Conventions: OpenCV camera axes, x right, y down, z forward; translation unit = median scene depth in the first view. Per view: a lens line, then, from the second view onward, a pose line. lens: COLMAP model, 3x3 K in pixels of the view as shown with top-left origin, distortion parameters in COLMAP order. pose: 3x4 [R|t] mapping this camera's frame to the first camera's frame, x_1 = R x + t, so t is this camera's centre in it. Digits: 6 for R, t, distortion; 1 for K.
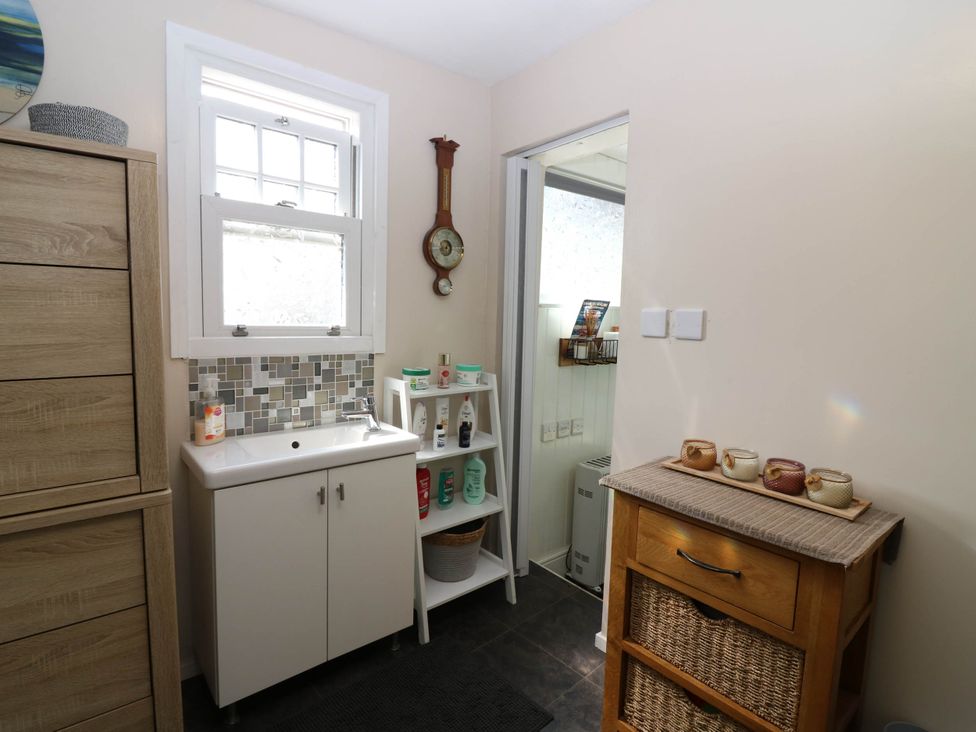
lens RADIAL K [[507.9, 0, 497.4], [0, 507.9, 356.1], [0, 0, 1]] dist [0.001240, -0.013905]
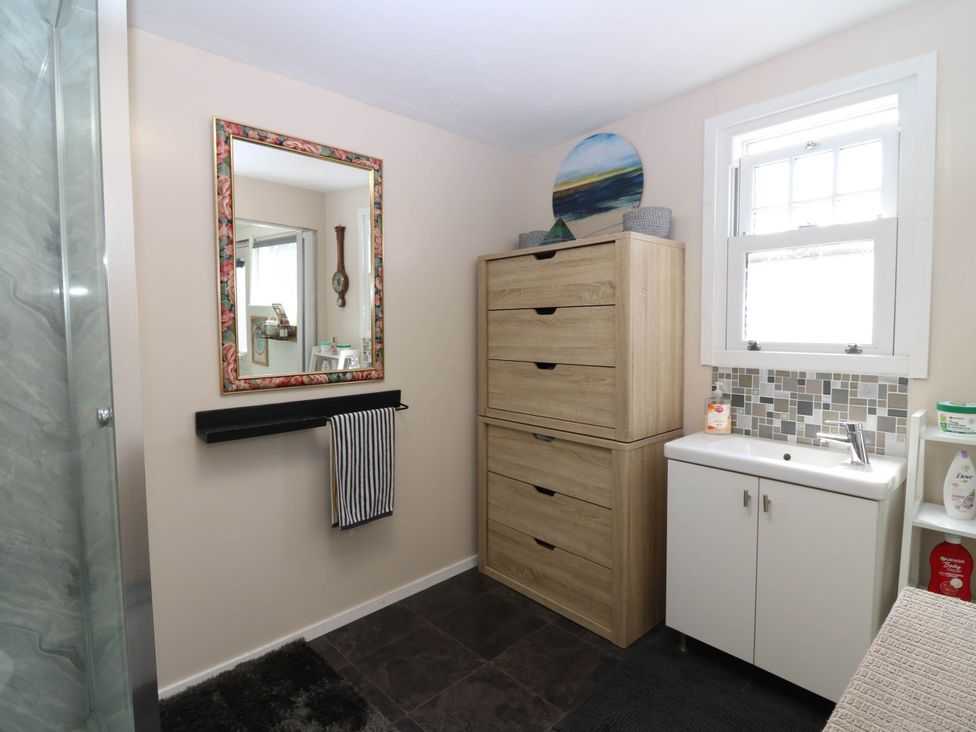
lens RADIAL K [[507.9, 0, 497.4], [0, 507.9, 356.1], [0, 0, 1]] dist [0.001240, -0.013905]
pose [[0.024263, 0.028418, -0.999302, 0.644567], [-0.081629, 0.996314, 0.026351, -0.008811], [0.996367, 0.080933, 0.026493, 0.389948]]
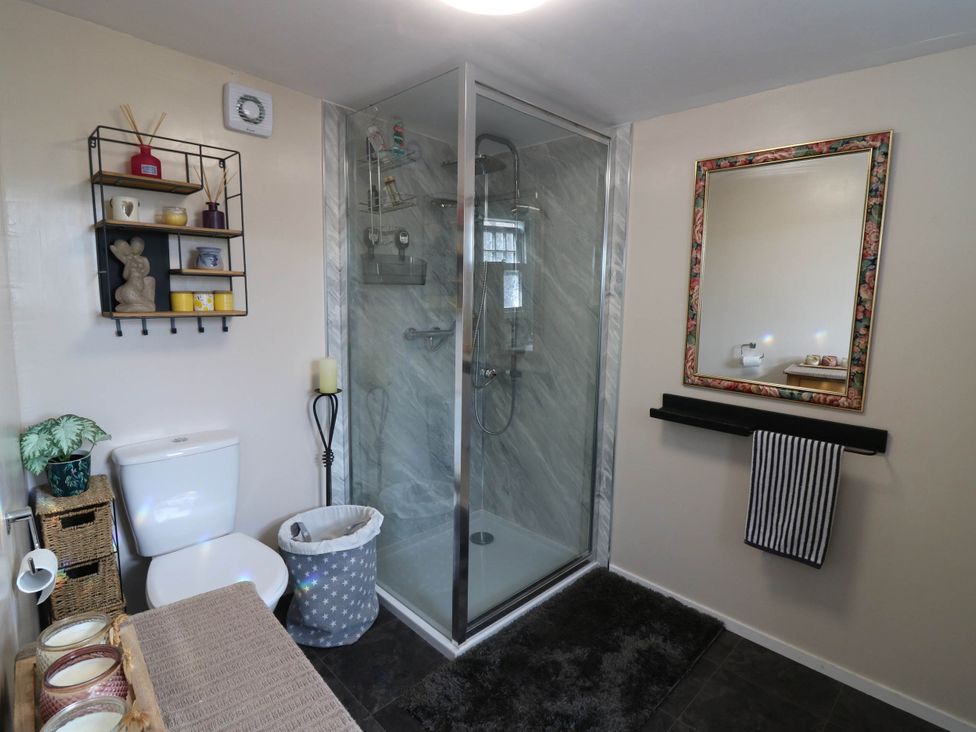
lens RADIAL K [[507.9, 0, 497.4], [0, 507.9, 356.1], [0, 0, 1]] dist [0.001240, -0.013905]
pose [[-0.997734, -0.050441, -0.044523, 0.138499], [-0.058837, 0.975108, 0.213780, -0.178003], [0.032631, 0.215915, -0.975867, 1.094915]]
